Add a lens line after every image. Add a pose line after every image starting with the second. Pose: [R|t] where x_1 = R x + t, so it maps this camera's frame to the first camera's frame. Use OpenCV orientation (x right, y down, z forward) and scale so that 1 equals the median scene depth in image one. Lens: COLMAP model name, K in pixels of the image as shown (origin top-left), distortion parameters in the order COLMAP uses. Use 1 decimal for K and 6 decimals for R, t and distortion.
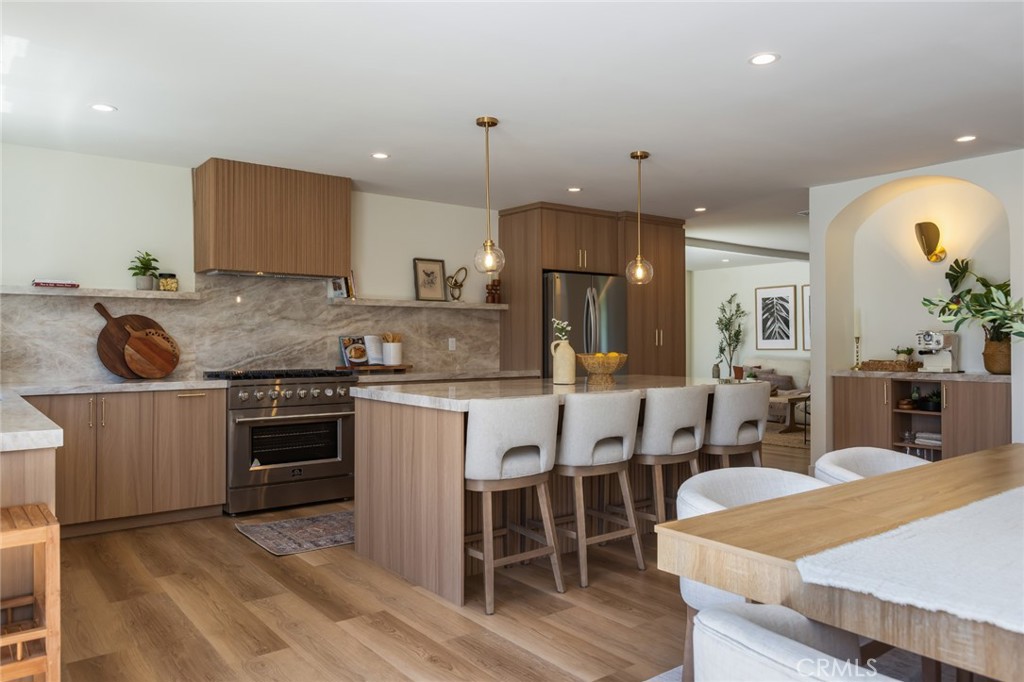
lens RADIAL K [[722.7, 0, 508.3], [0, 722.7, 335.5], [0, 0, 1]] dist [0.001741, 0.005652]
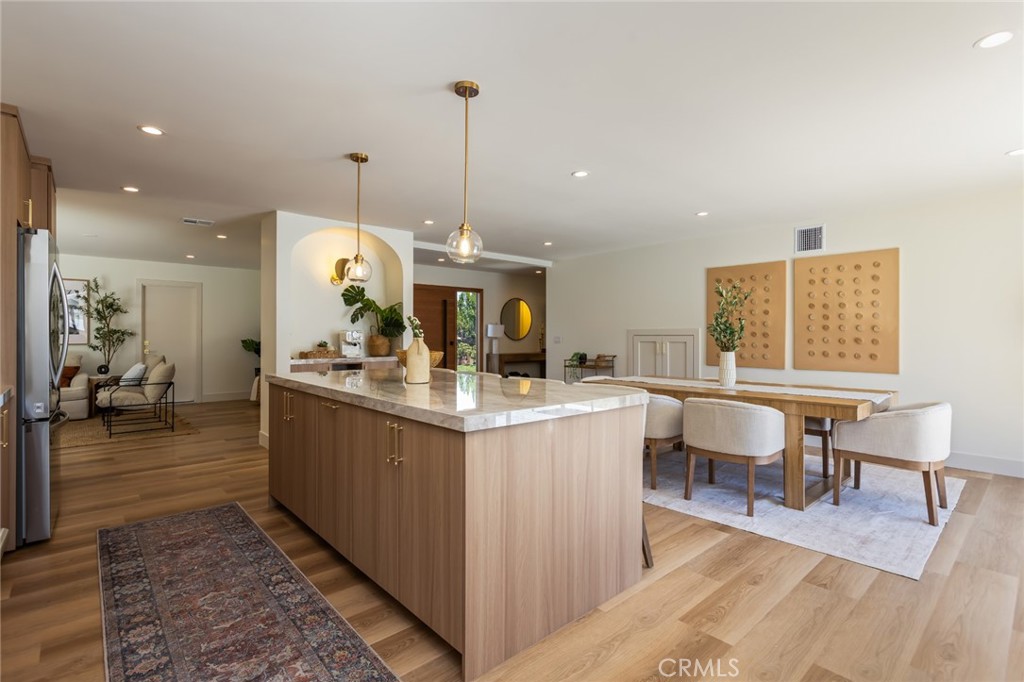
lens RADIAL K [[485.3, 0, 505.6], [0, 485.3, 335.3], [0, 0, 1]] dist [-0.008373, 0.007863]
pose [[-0.070565, 0.001997, 0.997505, -0.457919], [-0.009786, 0.999948, -0.002694, 0.003787], [-0.997459, -0.009951, -0.070541, 0.733430]]
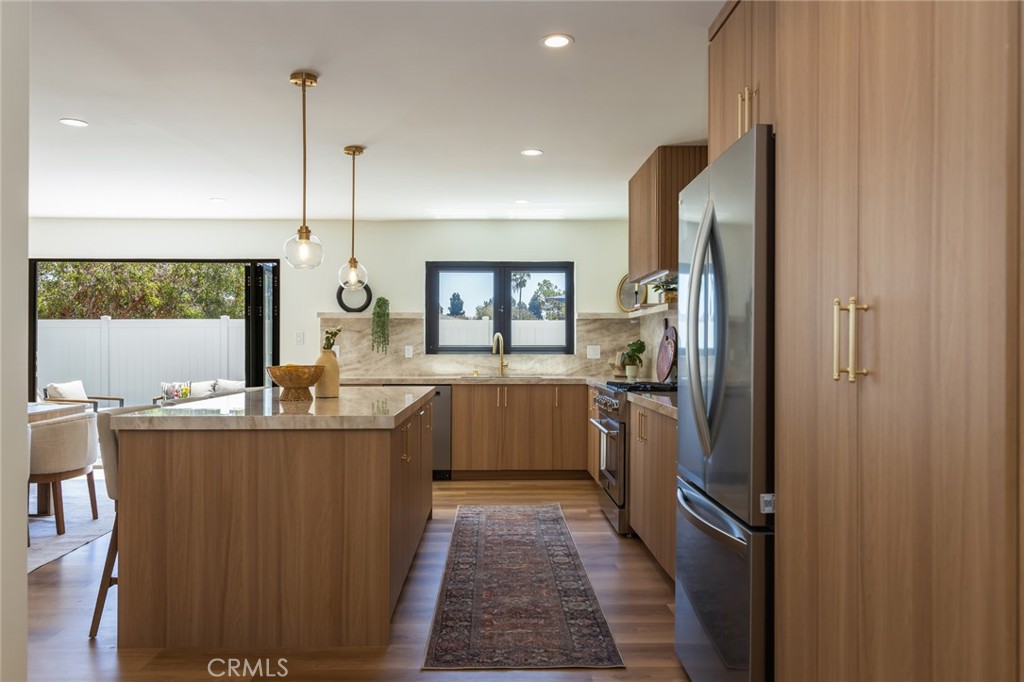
lens RADIAL K [[769.4, 0, 511.6], [0, 769.4, 347.0], [0, 0, 1]] dist [-0.000248, 0.001920]
pose [[-0.582965, -0.000053, -0.812497, 0.577715], [0.006135, 0.999971, -0.004468, 0.007254], [0.812474, -0.007589, -0.582948, 1.386770]]
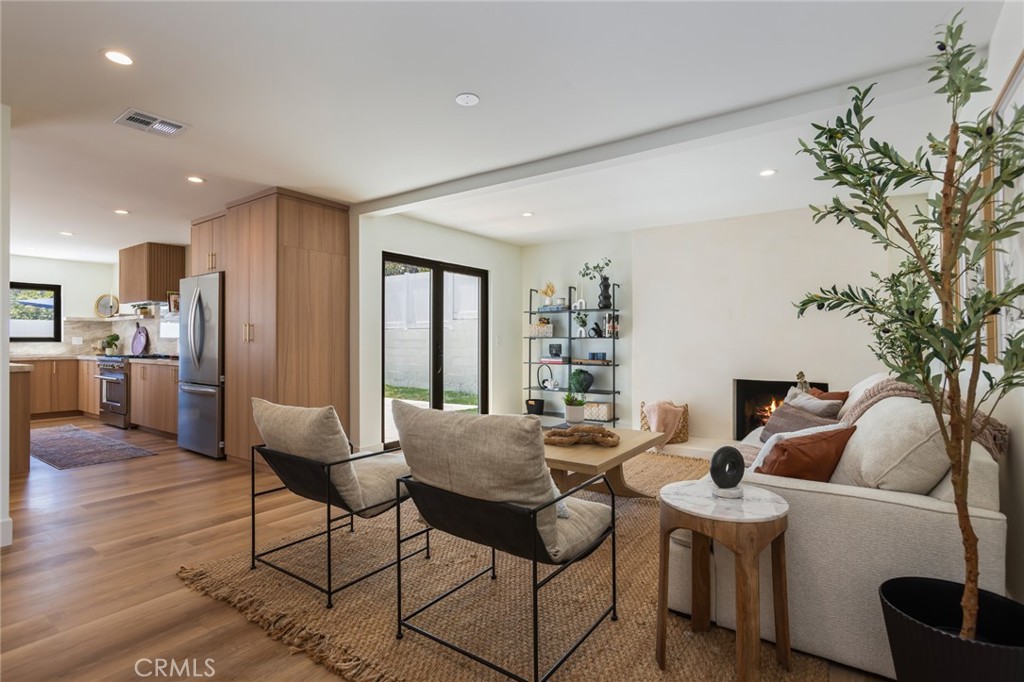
lens RADIAL K [[505.4, 0, 510.4], [0, 505.4, 340.6], [0, 0, 1]] dist [-0.016099, 0.012838]
pose [[0.297075, -0.000844, -0.954854, 1.179195], [0.008532, 0.999962, 0.001770, 0.018876], [0.954816, -0.008673, 0.297071, 1.487037]]
